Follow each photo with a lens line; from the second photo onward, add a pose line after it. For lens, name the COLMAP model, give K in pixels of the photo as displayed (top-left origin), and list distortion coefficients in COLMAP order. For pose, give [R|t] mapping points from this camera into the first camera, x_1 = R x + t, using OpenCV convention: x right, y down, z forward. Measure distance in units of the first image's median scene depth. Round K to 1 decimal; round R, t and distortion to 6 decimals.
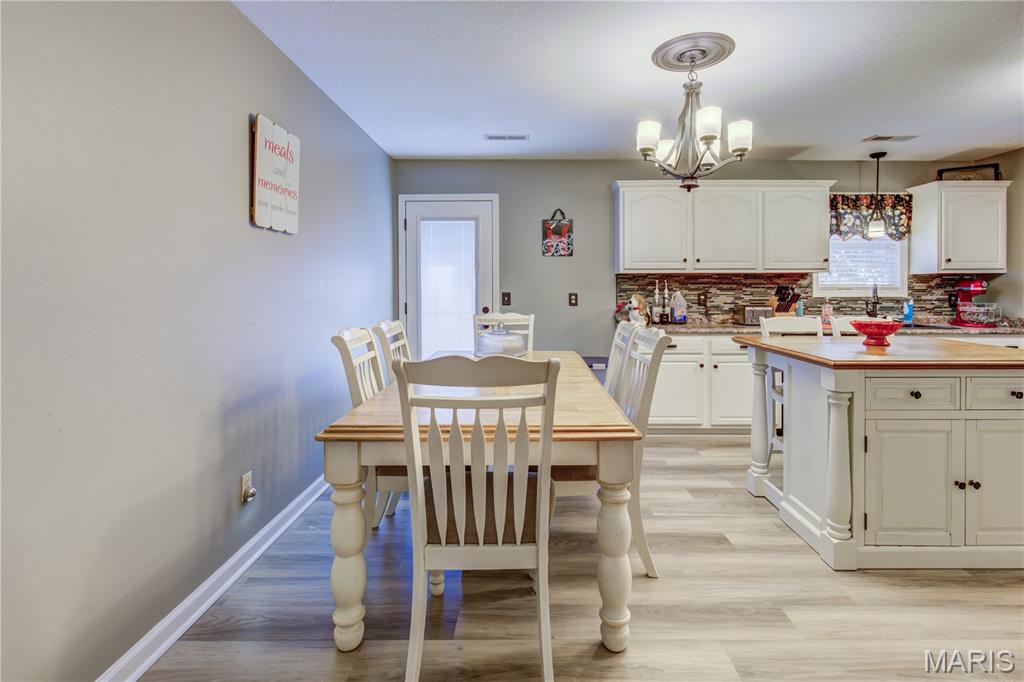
lens RADIAL K [[486.5, 0, 516.7], [0, 486.5, 281.6], [0, 0, 1]] dist [0.001972, 0.000201]
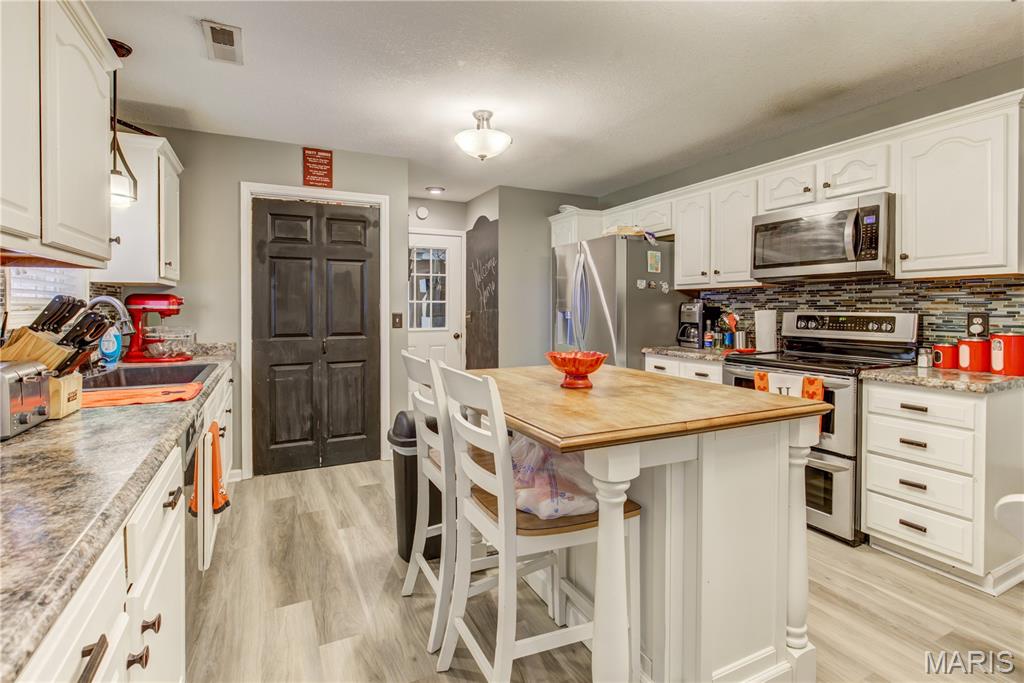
lens RADIAL K [[467.3, 0, 509.9], [0, 467.3, 309.2], [0, 0, 1]] dist [0.000493, 0.000115]
pose [[-0.436669, -0.005263, 0.899607, 0.111671], [-0.010127, 0.999948, 0.000935, 0.011179], [-0.899565, -0.008702, -0.436700, 0.795569]]
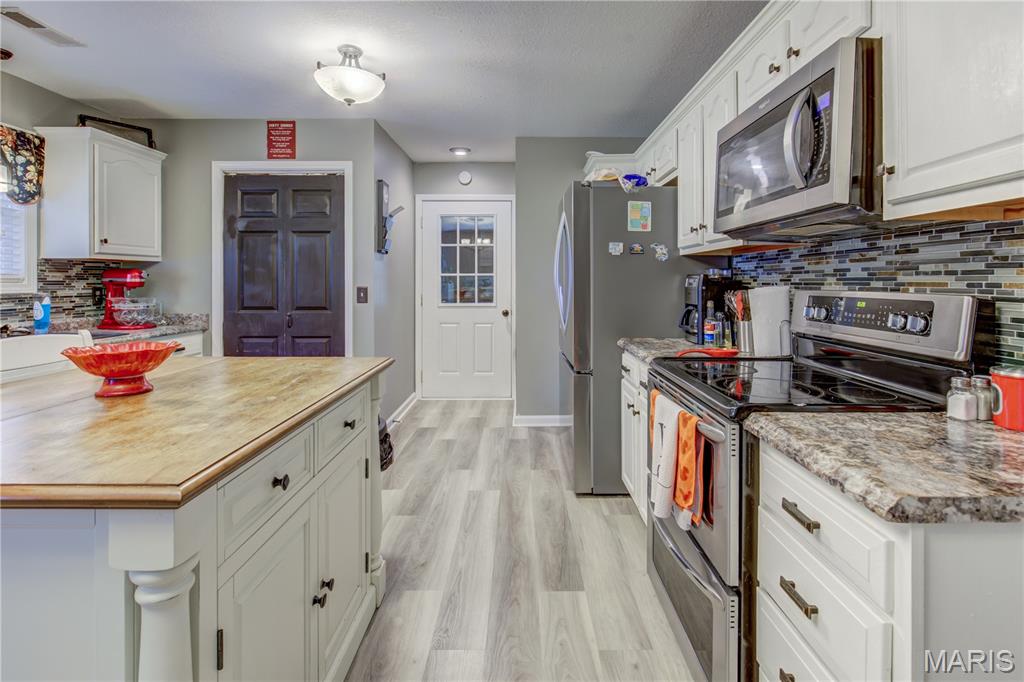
lens RADIAL K [[486.5, 0, 516.7], [0, 486.5, 281.6], [0, 0, 1]] dist [0.001972, 0.000201]
pose [[-0.008009, -0.002563, 0.999965, 0.144500], [-0.012818, 0.999915, 0.002460, 0.006706], [-0.999886, -0.012798, -0.008041, 0.363992]]
